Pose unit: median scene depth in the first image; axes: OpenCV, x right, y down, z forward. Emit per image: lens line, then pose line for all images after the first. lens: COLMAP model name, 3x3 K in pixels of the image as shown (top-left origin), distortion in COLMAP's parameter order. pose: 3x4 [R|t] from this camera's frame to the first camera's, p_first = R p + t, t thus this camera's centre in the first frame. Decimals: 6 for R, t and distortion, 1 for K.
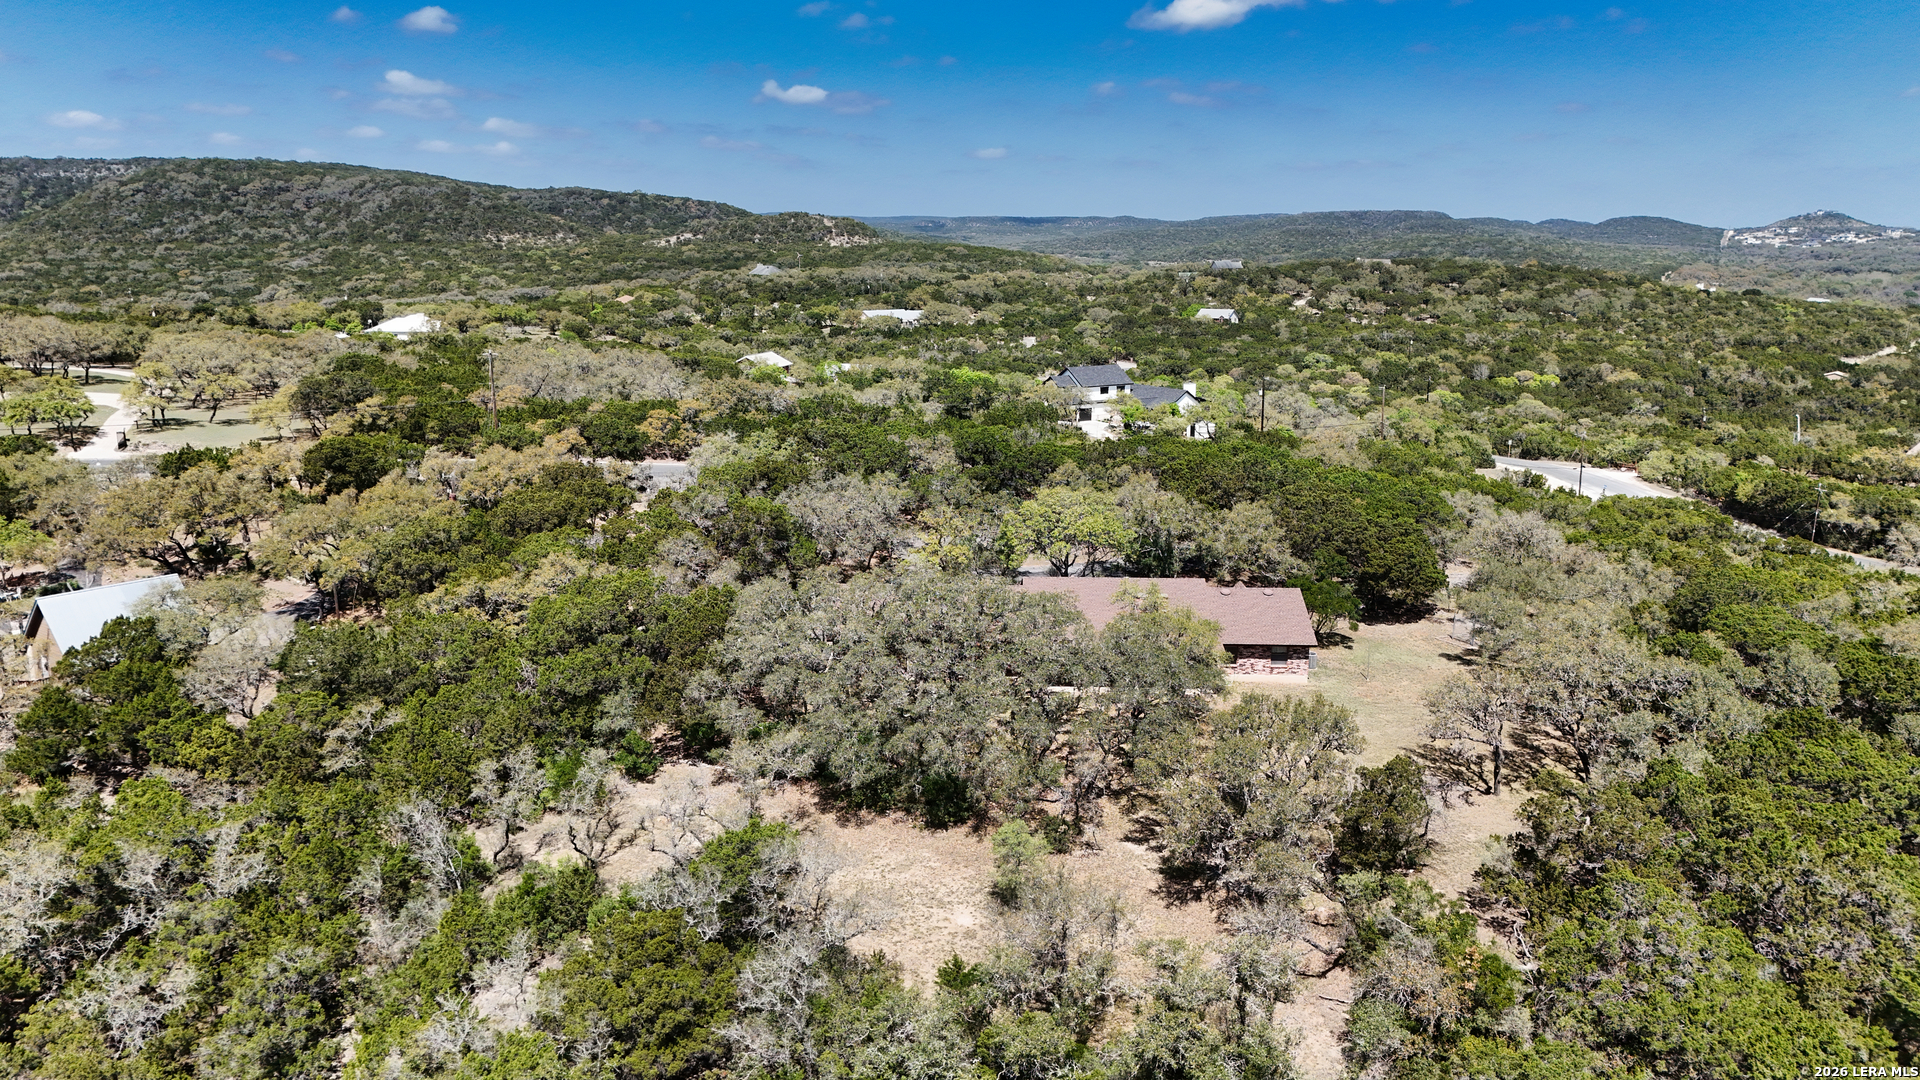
lens RADIAL K [[1406.8, 0, 960.0], [0, 1406.8, 540.0], [0, 0, 1]] dist [0.071823, -0.060982]
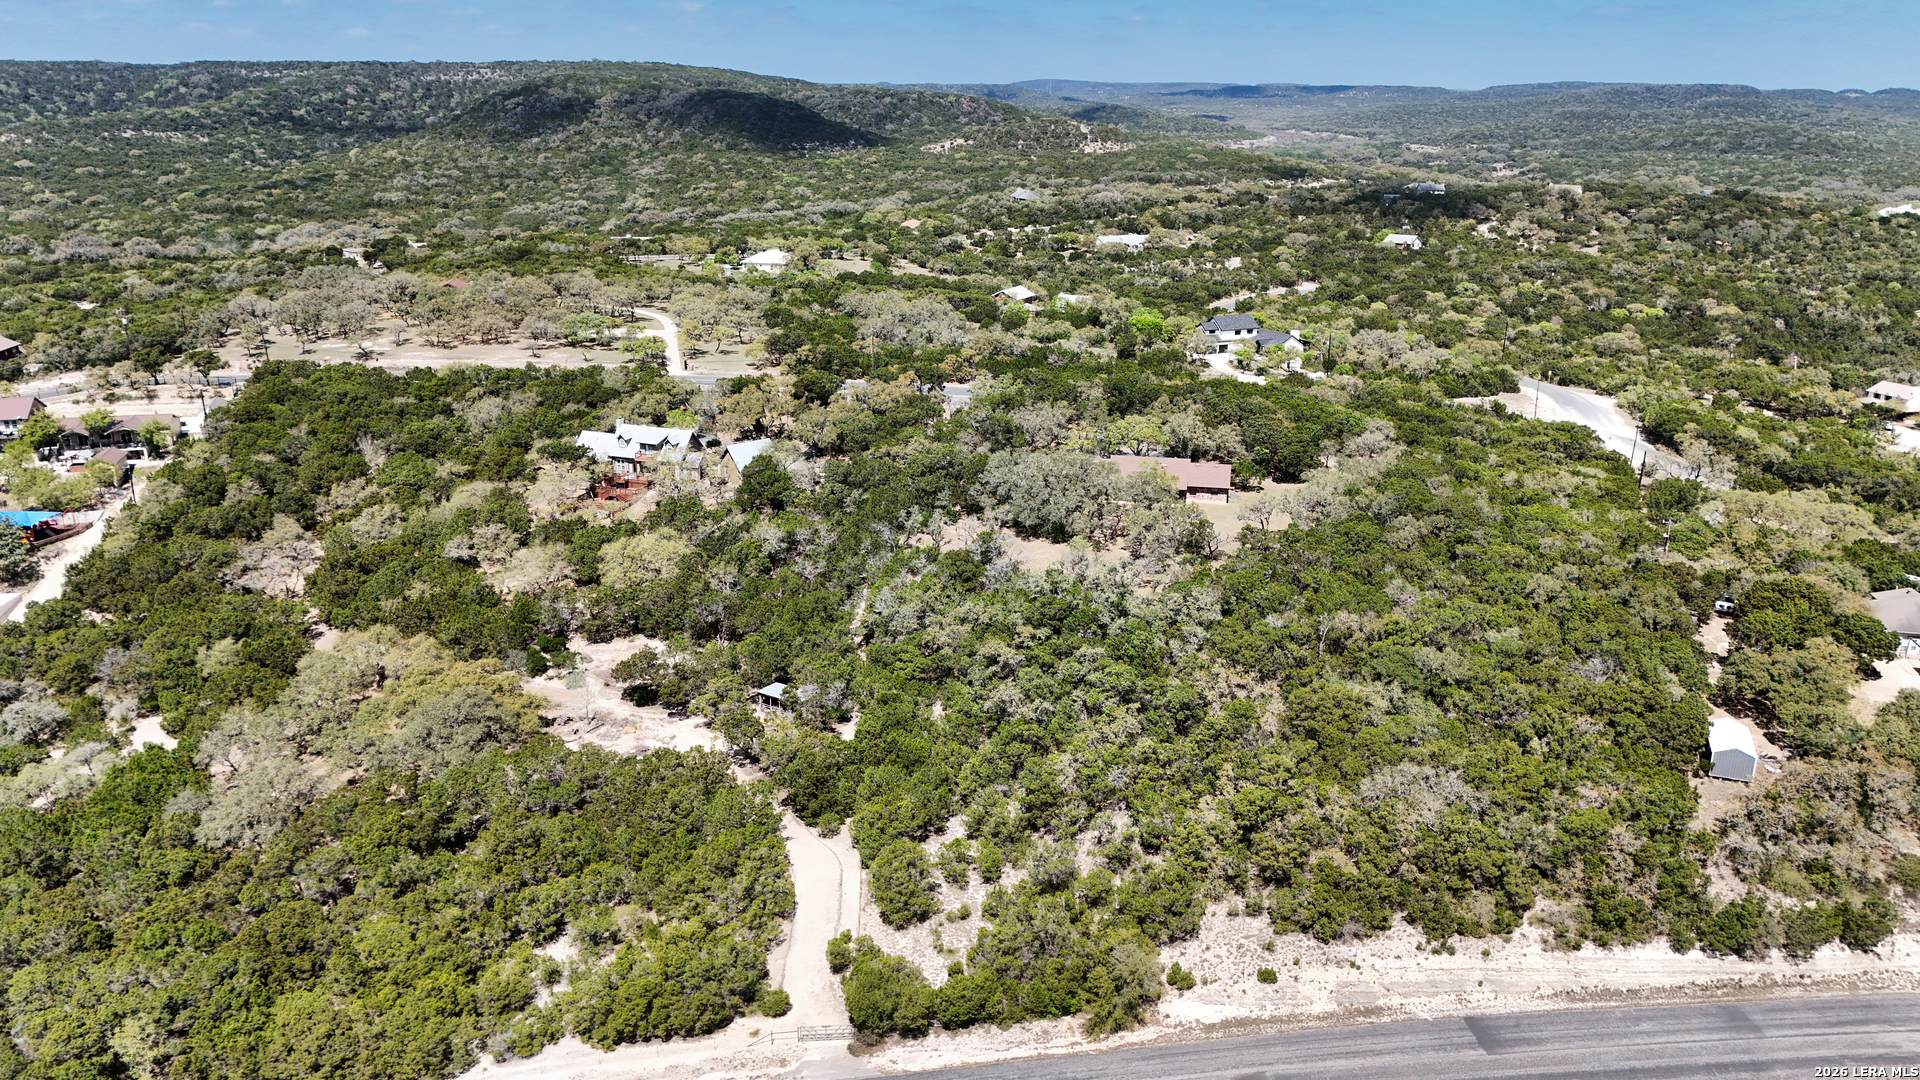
lens RADIAL K [[1406.8, 0, 960.0], [0, 1406.8, 540.0], [0, 0, 1]] dist [0.071823, -0.060982]
pose [[0.983295, 0.054683, -0.173611, 0.042085], [-0.038713, 0.994812, 0.094076, -0.008637], [0.177854, -0.085784, 0.980311, -0.266152]]
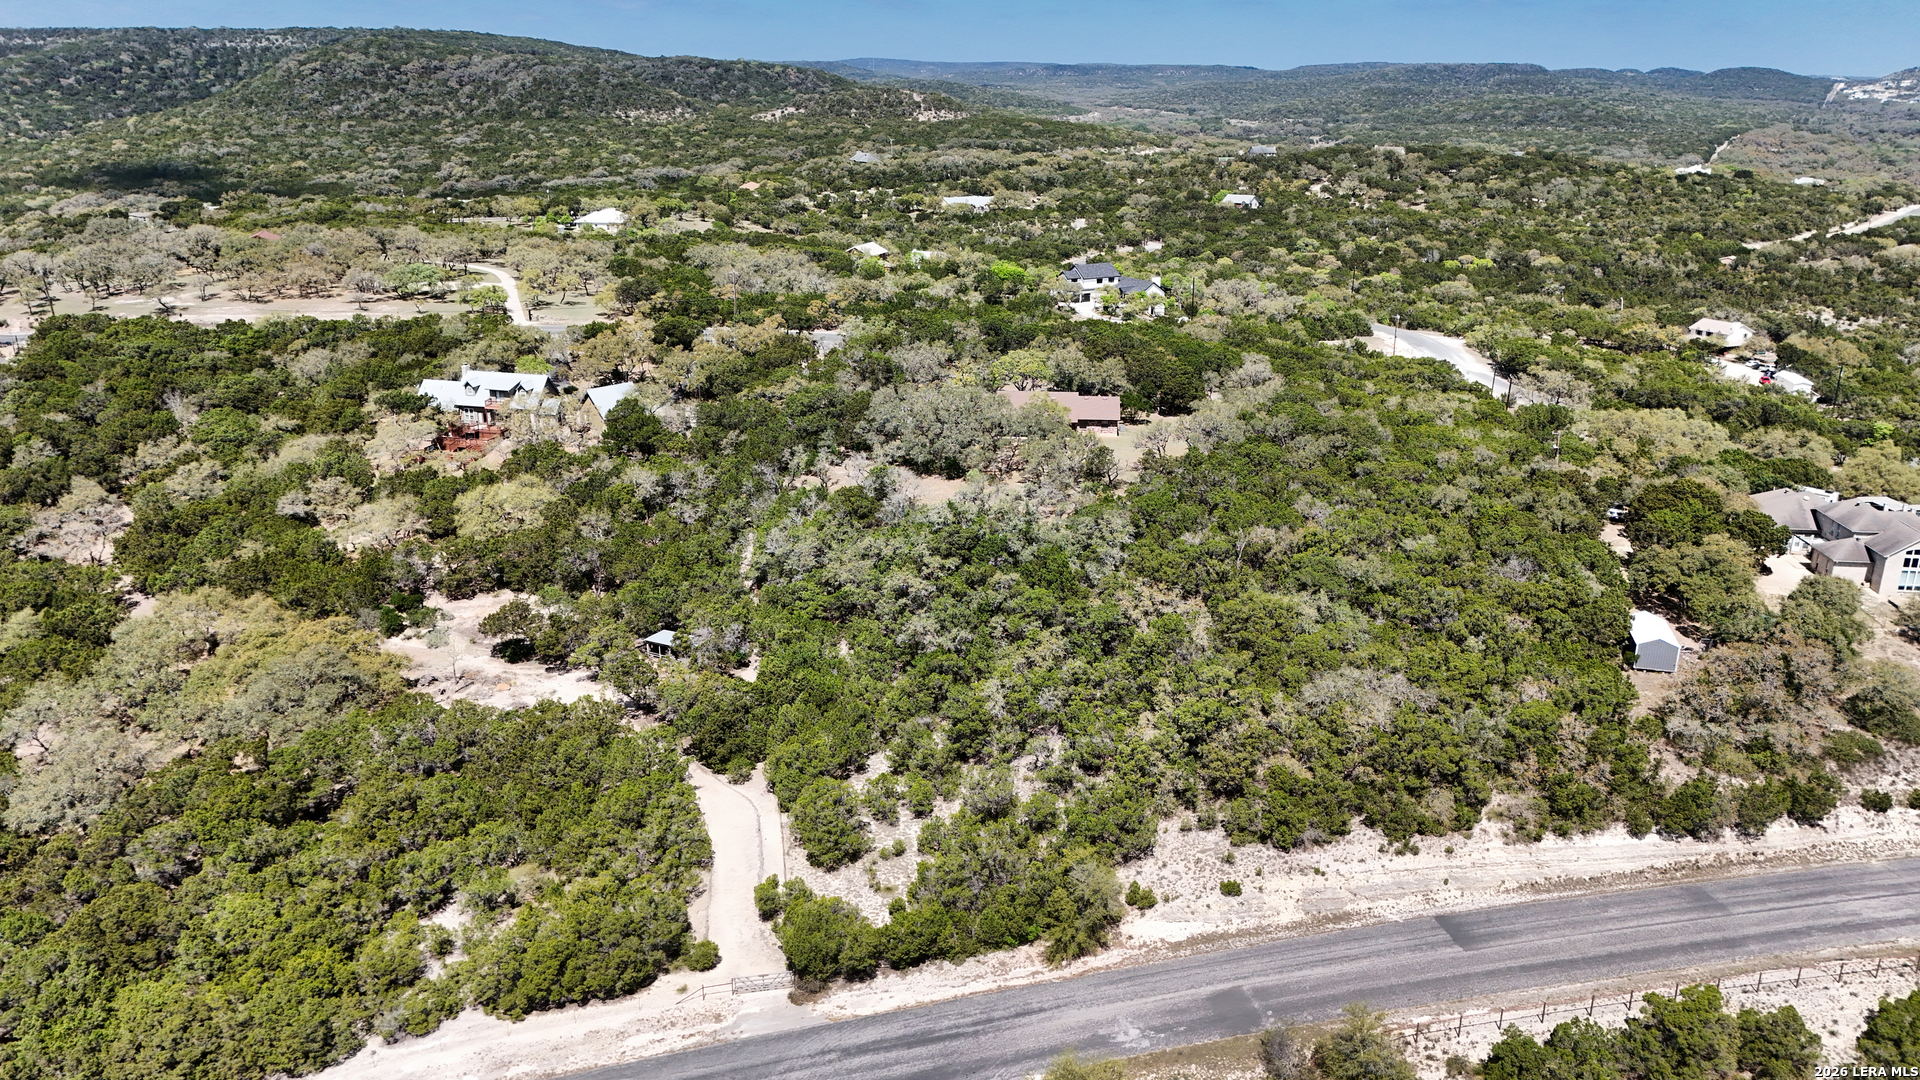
lens RADIAL K [[1406.8, 0, 960.0], [0, 1406.8, 540.0], [0, 0, 1]] dist [0.071823, -0.060982]
pose [[0.998012, 0.020593, -0.059563, 0.024873], [-0.014364, 0.994560, 0.103172, 0.006620], [0.061364, -0.102112, 0.992878, -0.250551]]
